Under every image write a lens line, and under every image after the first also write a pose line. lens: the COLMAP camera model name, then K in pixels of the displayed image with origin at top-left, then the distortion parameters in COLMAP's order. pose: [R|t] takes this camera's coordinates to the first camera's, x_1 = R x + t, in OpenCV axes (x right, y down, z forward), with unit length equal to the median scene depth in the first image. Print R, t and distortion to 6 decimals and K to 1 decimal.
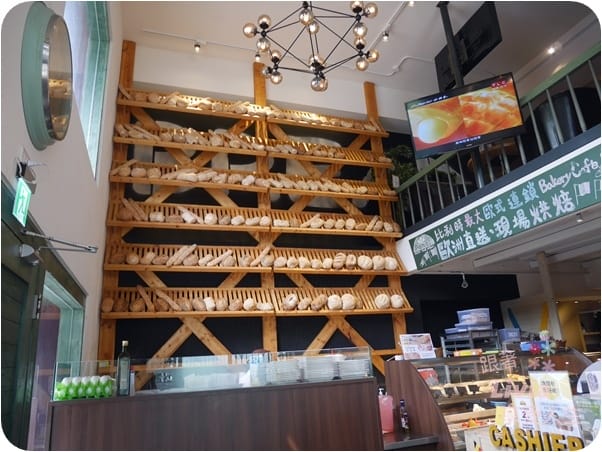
lens RADIAL K [[431.7, 0, 299.8], [0, 431.7, 226.0], [0, 0, 1]] dist [-0.071766, 0.030952]
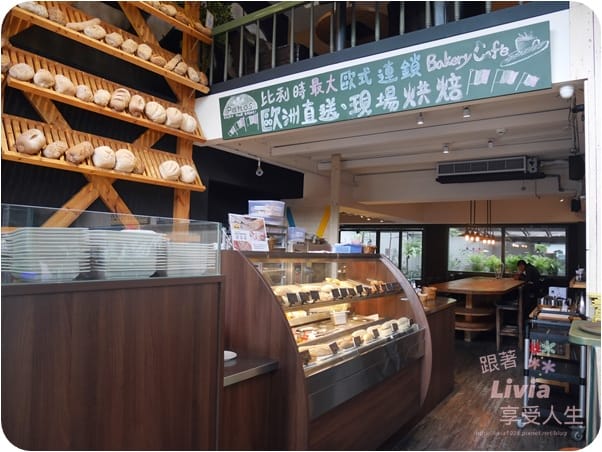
lens RADIAL K [[431.7, 0, 299.5], [0, 431.7, 224.7], [0, 0, 1]] dist [-0.071766, 0.030952]
pose [[0.804674, 0.114870, 0.582499, -0.048420], [-0.251127, 0.954871, 0.158608, 0.098000], [-0.537992, -0.273908, 0.797207, 0.288060]]
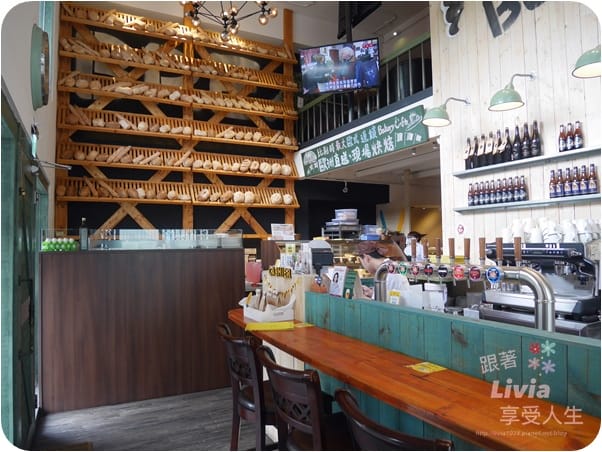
lens RADIAL K [[431.7, 0, 300.0], [0, 431.7, 226.2], [0, 0, 1]] dist [-0.071766, 0.030952]
pose [[0.988401, 0.054883, 0.141602, 0.085496], [-0.089446, 0.963911, 0.250747, -0.087405], [-0.122730, -0.260504, 0.957640, -0.321266]]
